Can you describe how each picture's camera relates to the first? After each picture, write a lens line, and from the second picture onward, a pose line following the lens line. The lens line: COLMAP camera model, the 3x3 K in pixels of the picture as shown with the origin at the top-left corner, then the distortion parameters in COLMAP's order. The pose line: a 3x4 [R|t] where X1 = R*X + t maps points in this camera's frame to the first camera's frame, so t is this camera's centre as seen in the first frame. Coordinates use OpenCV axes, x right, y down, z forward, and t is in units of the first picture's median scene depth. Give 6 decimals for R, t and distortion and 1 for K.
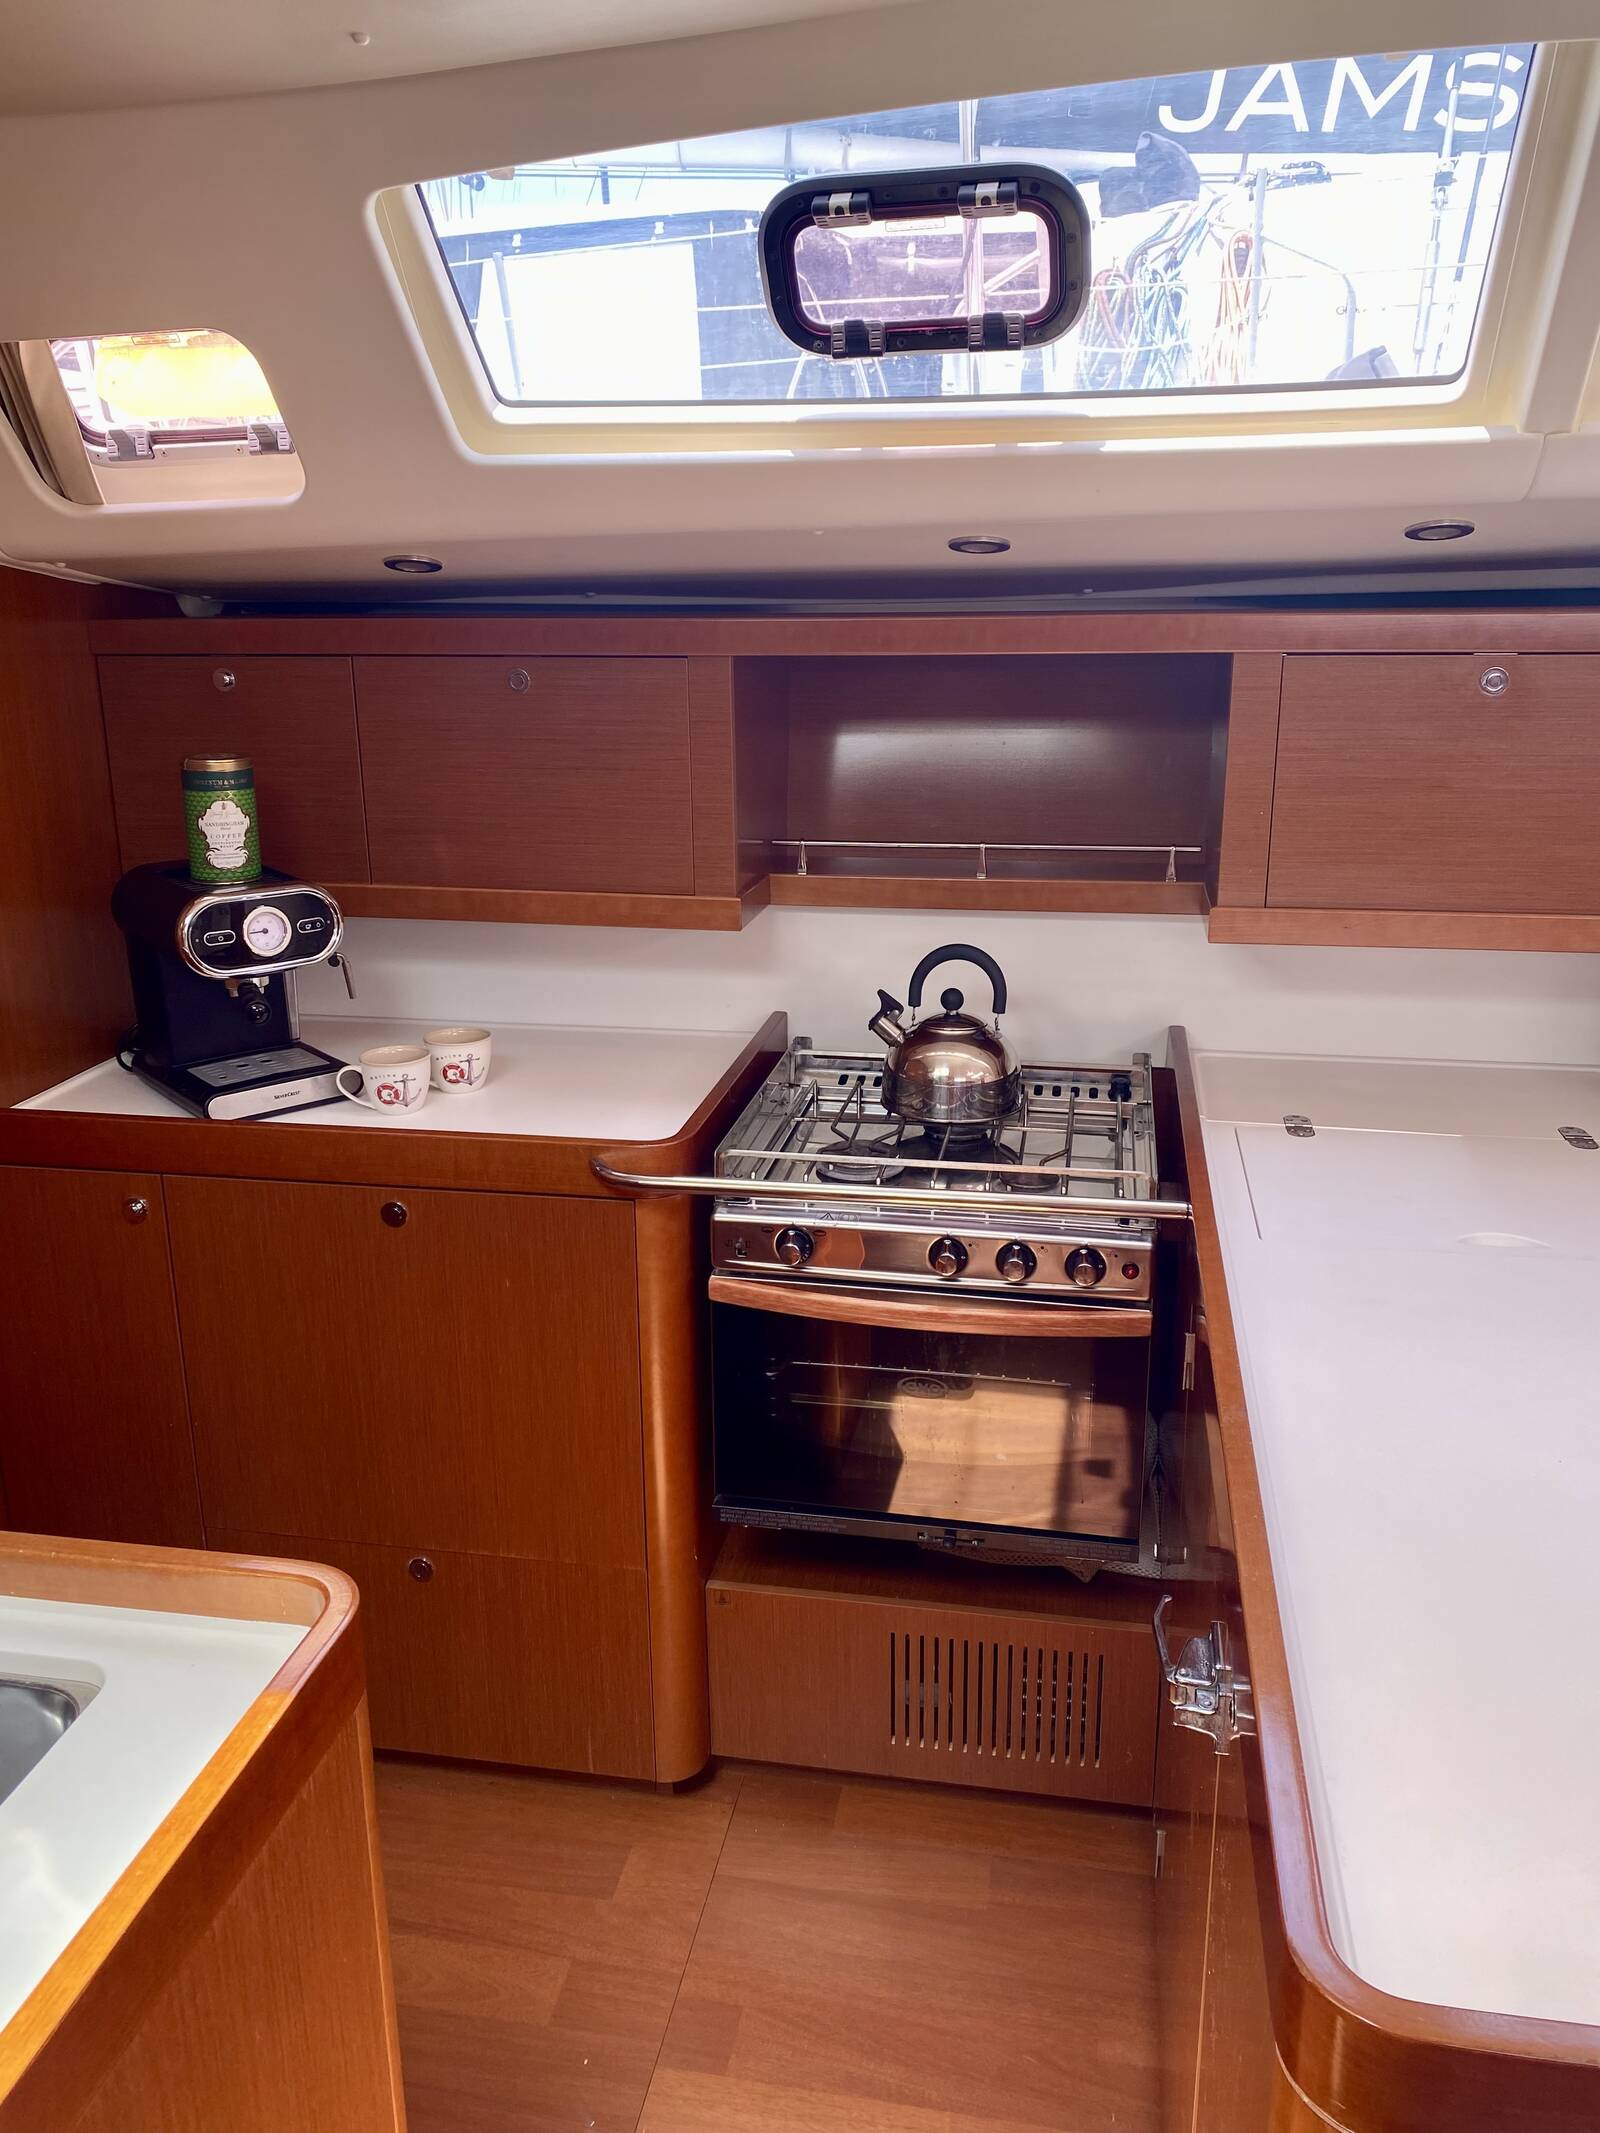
lens RADIAL K [[1675.8, 0, 806.0], [0, 1675.8, 1055.8], [0, 0, 1]] dist [0.039393, -0.059960]
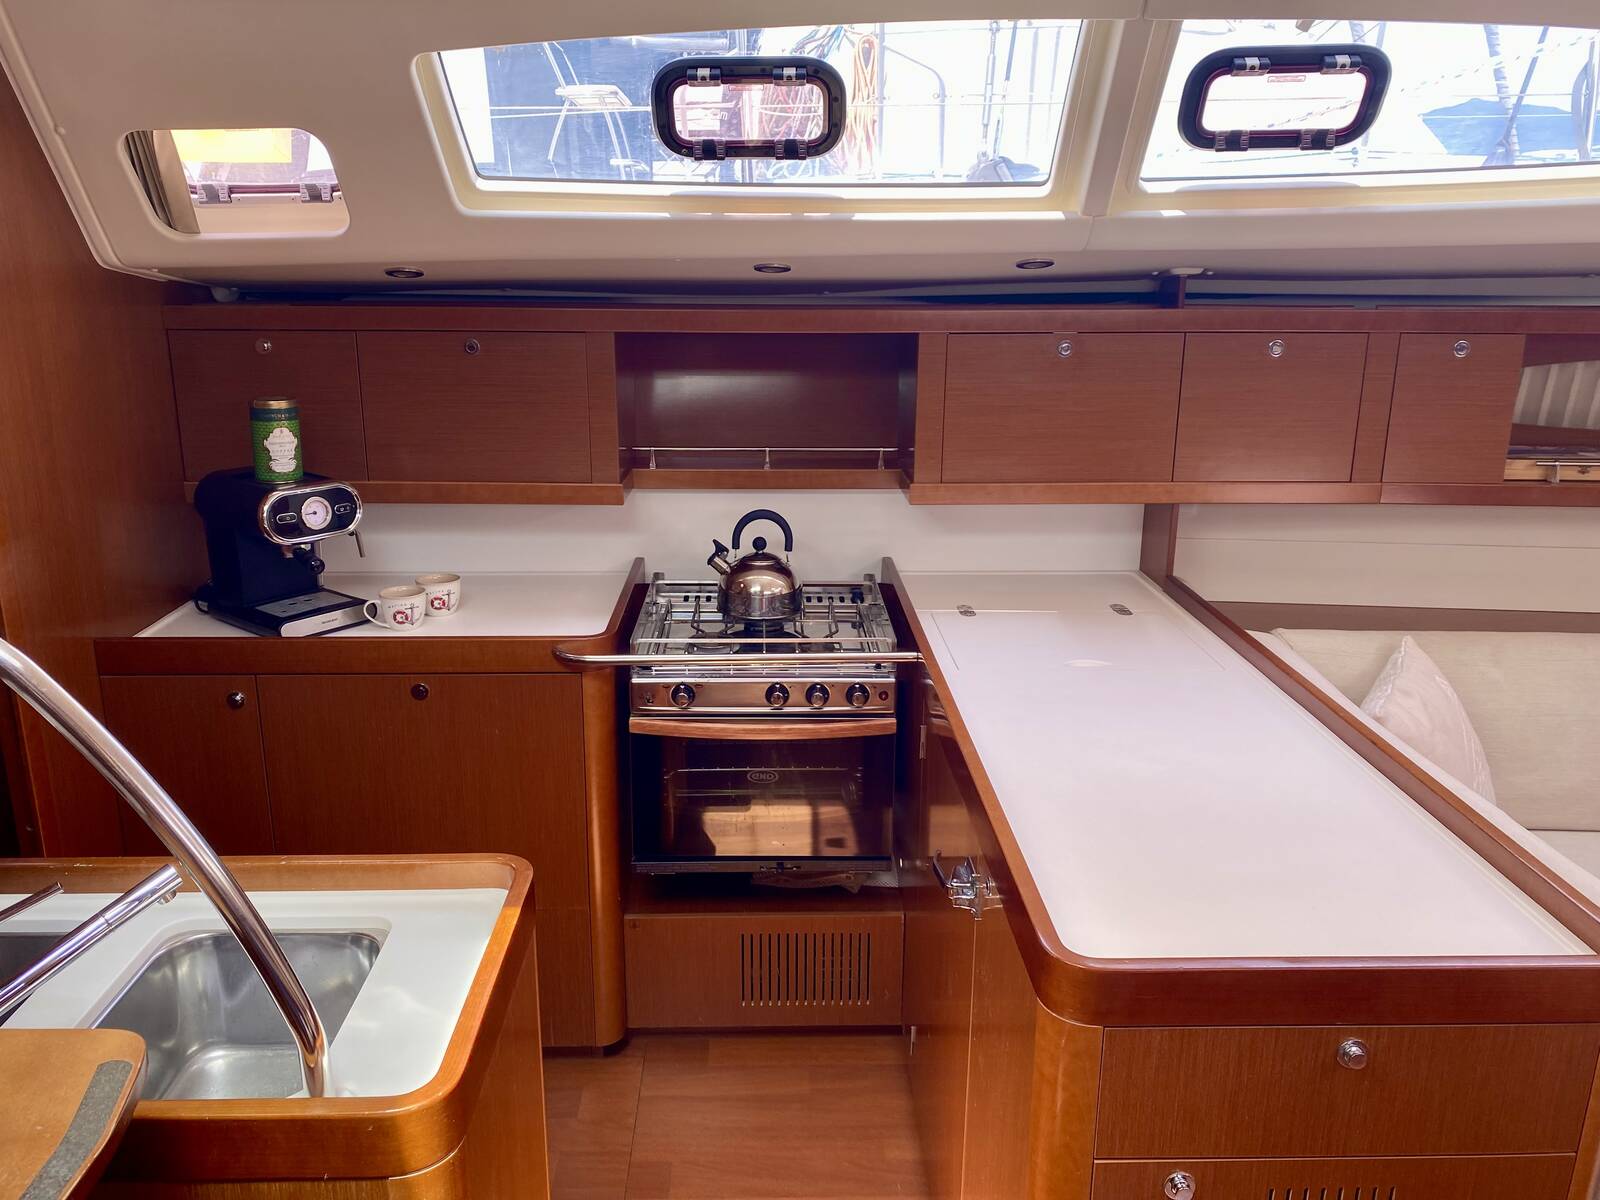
lens RADIAL K [[1257.1, 0, 800.0], [0, 1257.1, 600.0], [0, 0, 1]] dist [0.039393, -0.059960]
pose [[0.978251, -0.042297, 0.203066, -0.127289], [0.044017, 0.999023, -0.003961, 0.028173], [-0.202700, 0.012813, 0.979157, -0.204265]]
